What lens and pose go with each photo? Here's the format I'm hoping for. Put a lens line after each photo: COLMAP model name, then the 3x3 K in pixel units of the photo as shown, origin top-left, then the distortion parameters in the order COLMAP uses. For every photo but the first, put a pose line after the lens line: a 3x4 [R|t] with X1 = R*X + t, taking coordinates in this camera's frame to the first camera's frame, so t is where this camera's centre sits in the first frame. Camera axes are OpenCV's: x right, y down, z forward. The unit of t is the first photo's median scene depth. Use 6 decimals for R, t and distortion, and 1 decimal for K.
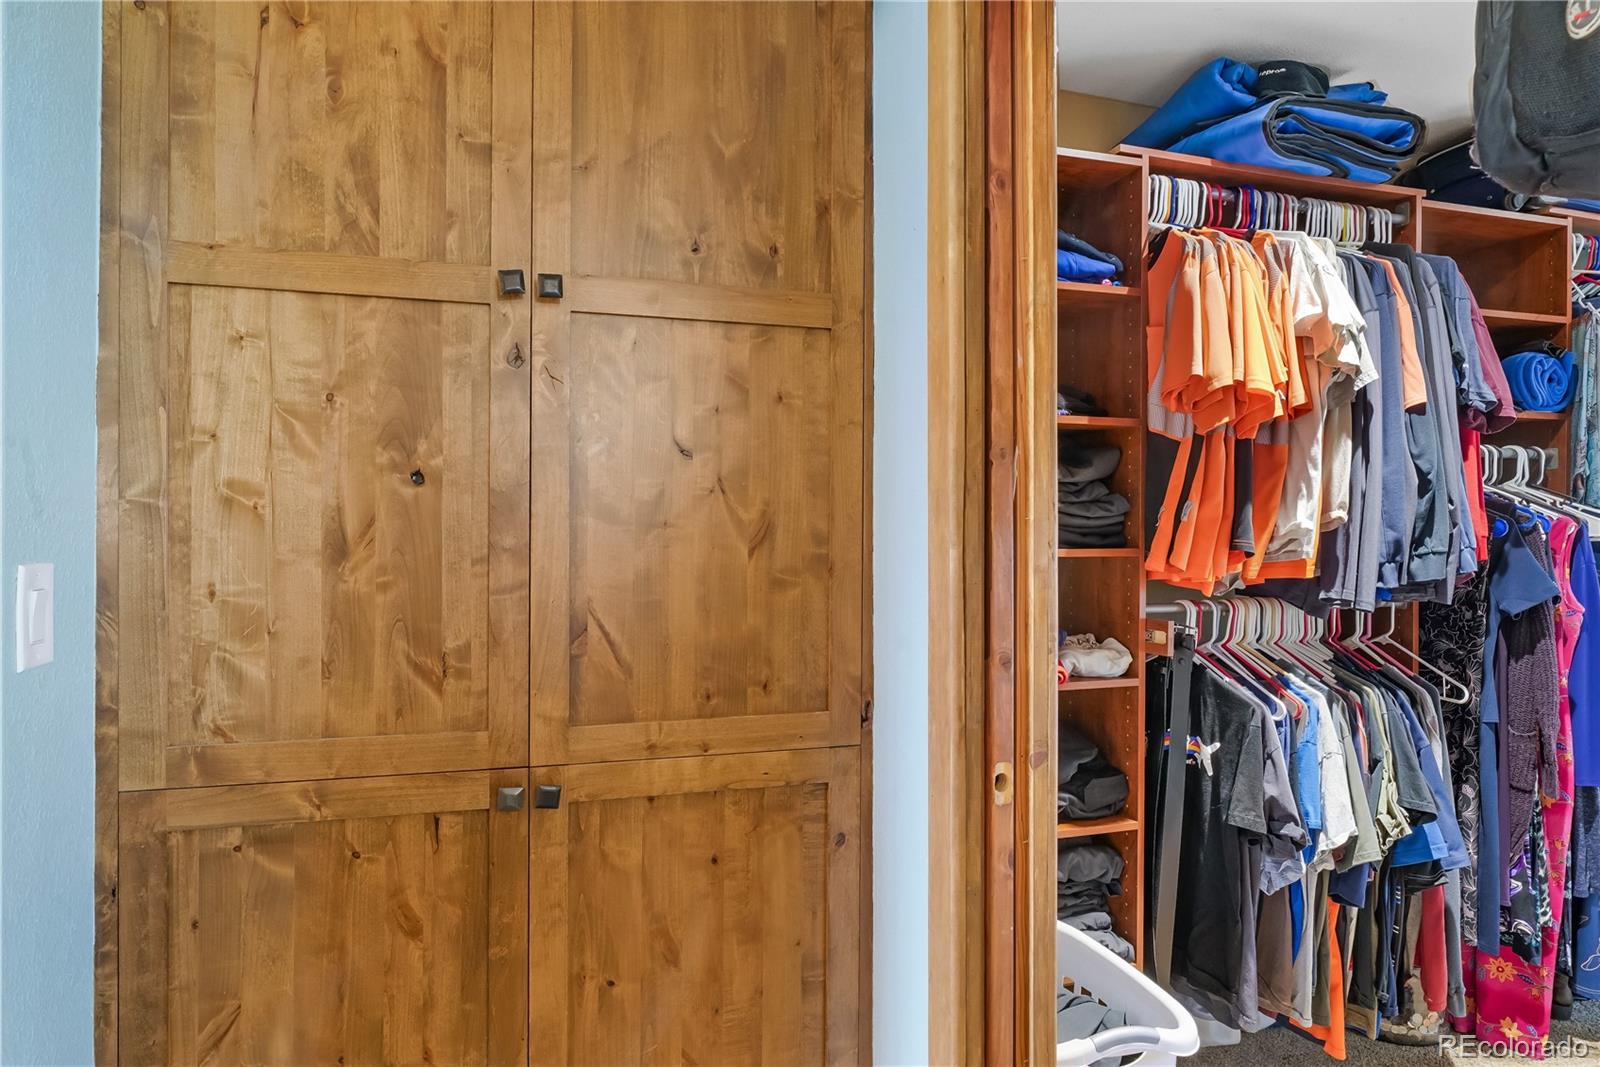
lens RADIAL K [[897.3, 0, 799.7], [0, 897.3, 532.5], [0, 0, 1]] dist [-0.011714, 0.000089]
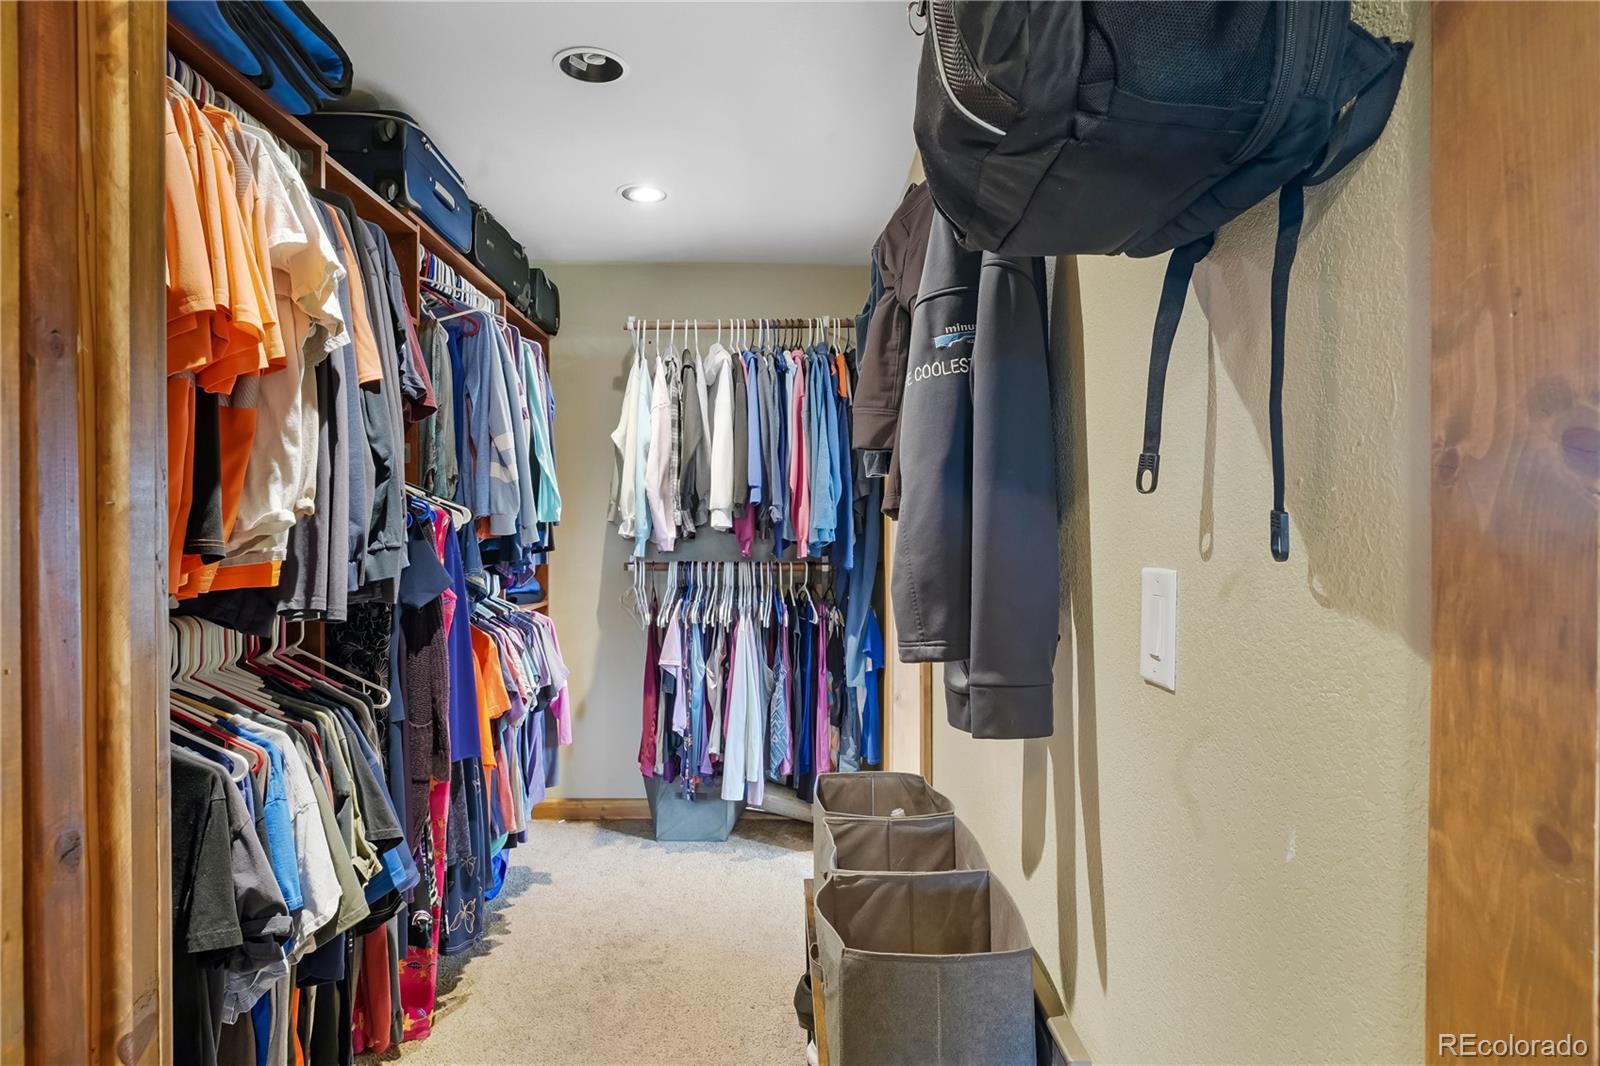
lens RADIAL K [[897.3, 0, 798.9], [0, 897.3, 527.8], [0, 0, 1]] dist [-0.011714, 0.000089]
pose [[0.271785, -0.008793, 0.962318, -0.045990], [0.002960, 0.999961, 0.008301, -0.004176], [-0.962354, 0.000592, 0.271800, 0.357353]]
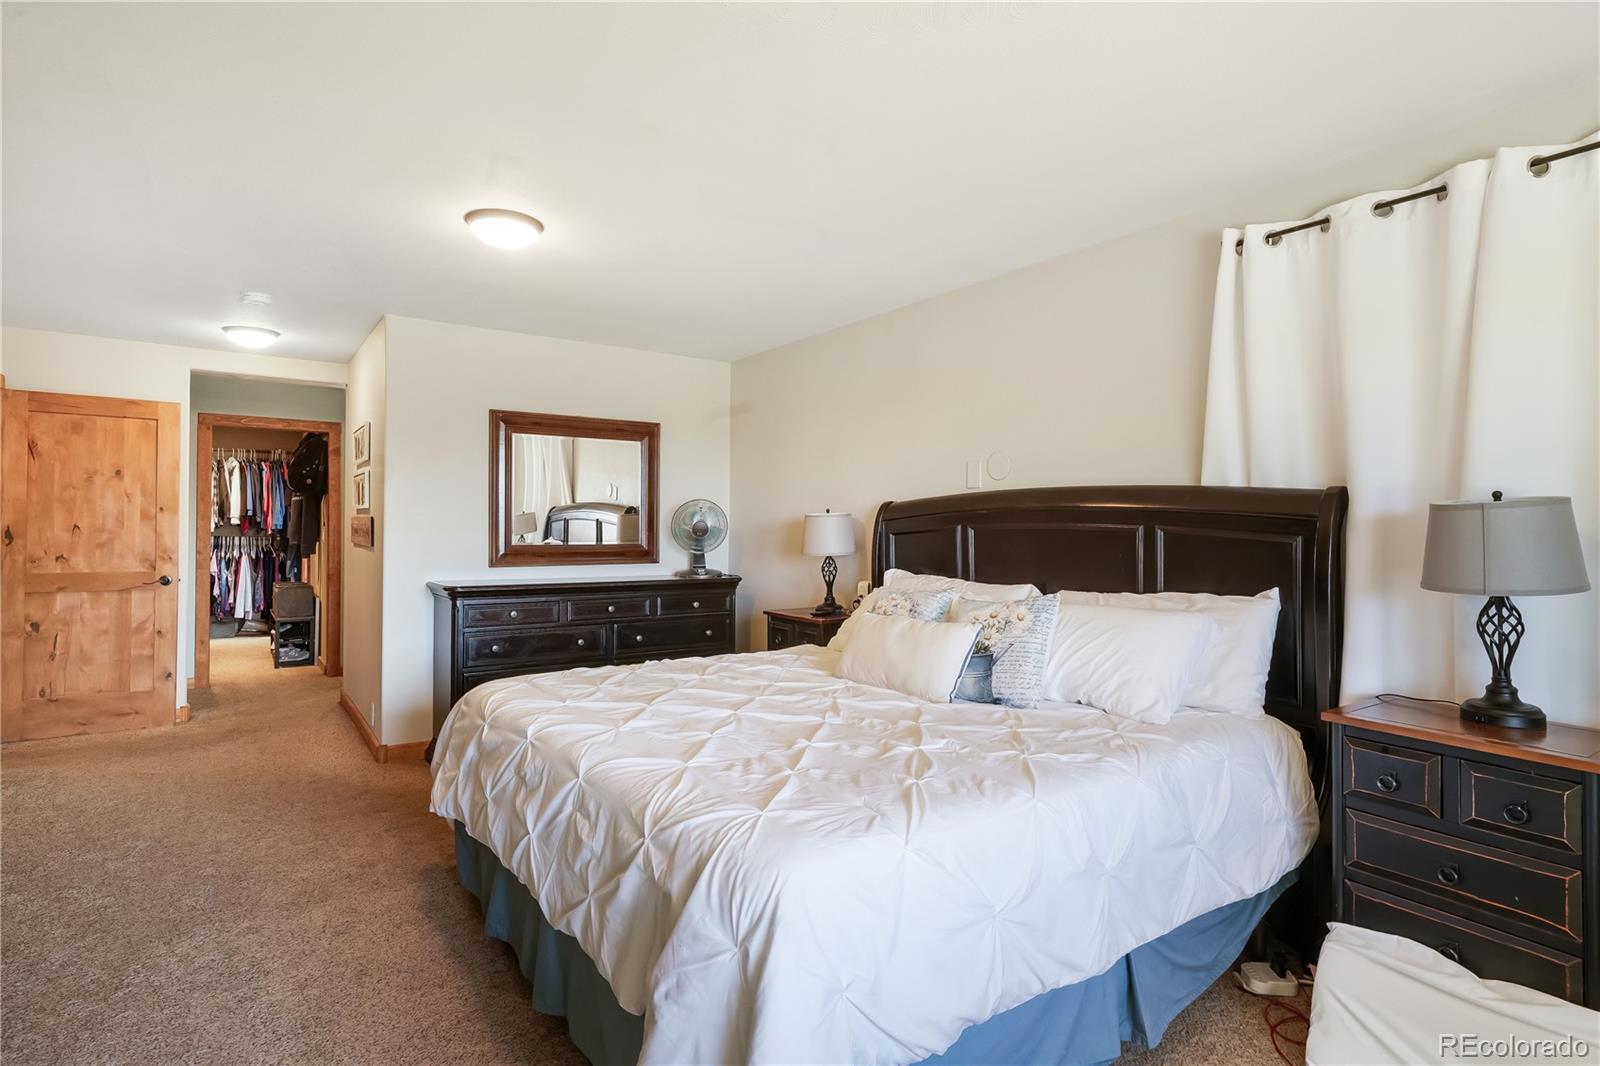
lens RADIAL K [[791.9, 0, 795.3], [0, 791.9, 529.4], [0, 0, 1]] dist [0.003448, 0.000499]
pose [[-0.309452, 0.001970, 0.950913, -2.739354], [-0.003458, 0.999989, -0.003197, 0.033182], [-0.950909, -0.004277, -0.309442, -0.391723]]
